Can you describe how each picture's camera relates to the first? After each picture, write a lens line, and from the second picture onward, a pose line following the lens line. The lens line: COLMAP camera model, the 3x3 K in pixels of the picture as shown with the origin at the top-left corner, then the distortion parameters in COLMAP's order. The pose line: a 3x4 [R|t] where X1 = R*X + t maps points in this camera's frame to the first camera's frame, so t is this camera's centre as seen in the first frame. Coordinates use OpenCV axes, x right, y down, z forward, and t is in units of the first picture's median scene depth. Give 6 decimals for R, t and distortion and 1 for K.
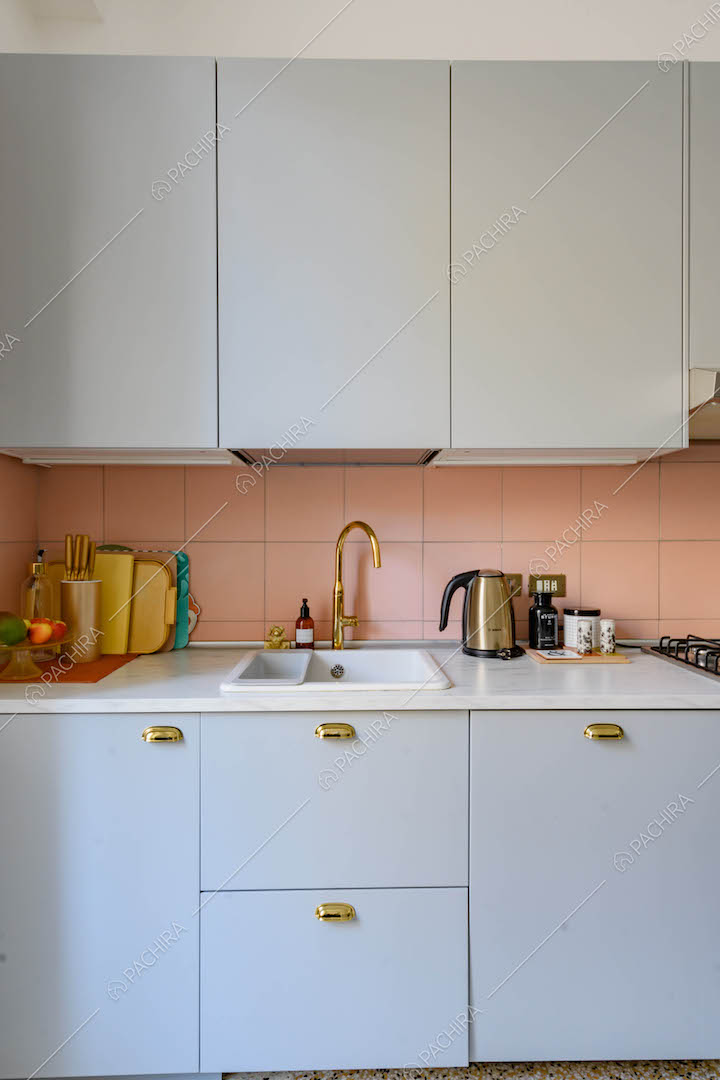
lens RADIAL K [[654.5, 0, 359.1], [0, 654.5, 537.3], [0, 0, 1]] dist [0.016388, -0.000647]
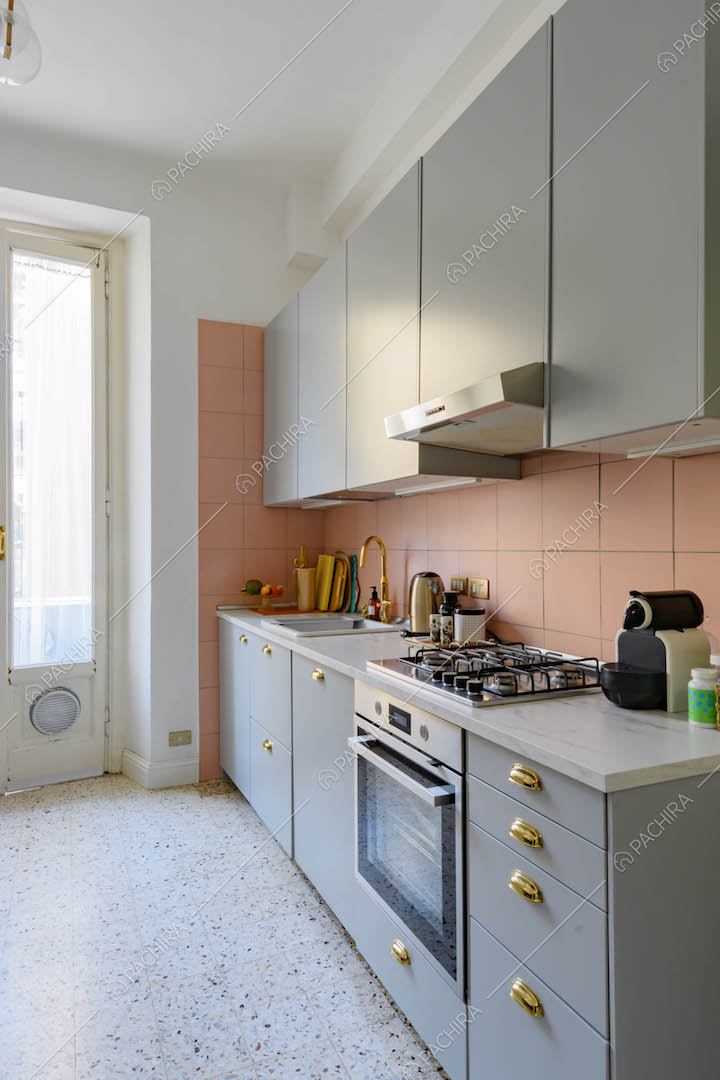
lens RADIAL K [[654.5, 0, 359.1], [0, 654.5, 537.3], [0, 0, 1]] dist [0.016388, -0.000647]
pose [[0.392442, -0.010461, -0.919717, 1.330632], [-0.001199, 0.999929, -0.011886, -0.003942], [0.919776, 0.005767, 0.392402, 0.356600]]
